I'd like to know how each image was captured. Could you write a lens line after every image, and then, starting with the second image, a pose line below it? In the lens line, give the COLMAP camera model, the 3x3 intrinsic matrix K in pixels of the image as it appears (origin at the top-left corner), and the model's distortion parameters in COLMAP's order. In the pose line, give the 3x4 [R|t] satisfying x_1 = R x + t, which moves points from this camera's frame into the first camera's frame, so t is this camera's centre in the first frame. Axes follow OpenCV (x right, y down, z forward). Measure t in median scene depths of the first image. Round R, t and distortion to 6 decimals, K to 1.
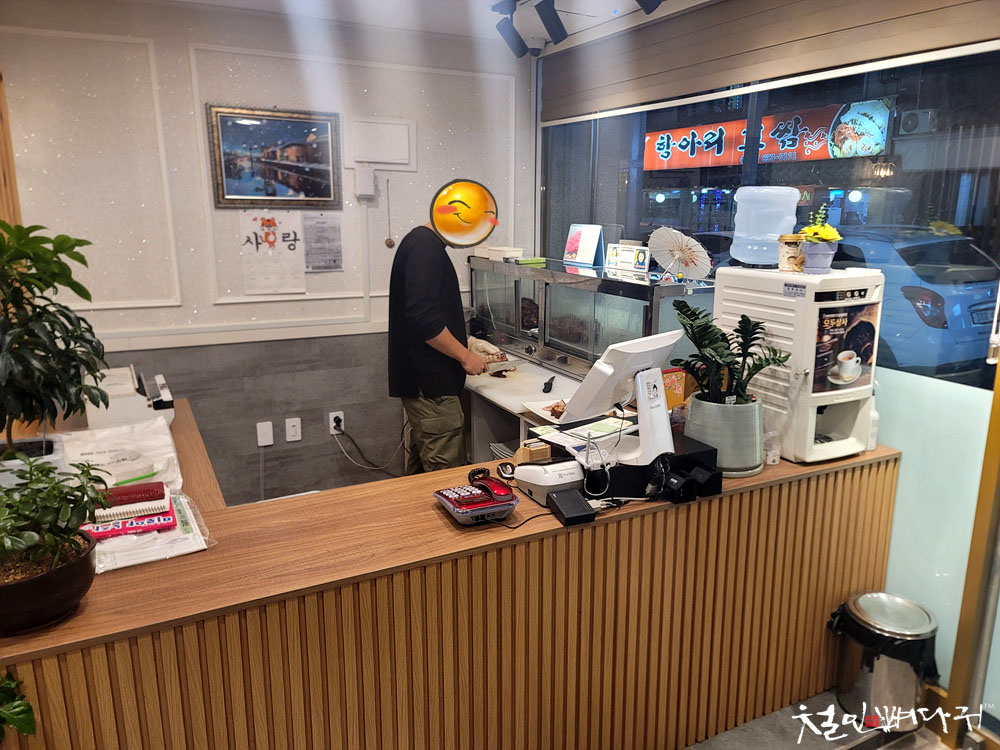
lens RADIAL K [[721.1, 0, 501.4], [0, 721.1, 373.3], [0, 0, 1]] dist [0.005803, -0.000518]
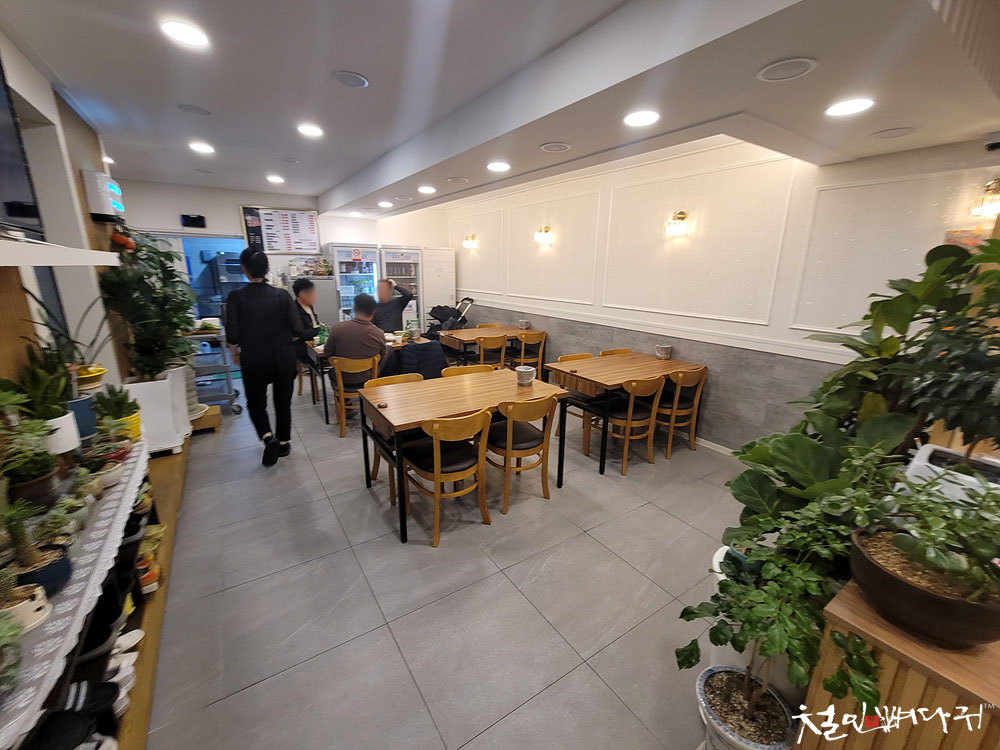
lens RADIAL K [[409.0, 0, 499.7], [0, 409.0, 375.8], [0, 0, 1]] dist [0.000580, 0.000081]
pose [[0.105047, 0.251271, -0.962200, -0.239160], [-0.241891, 0.944950, 0.220358, 0.019633], [0.964600, 0.209599, 0.160044, 0.257233]]
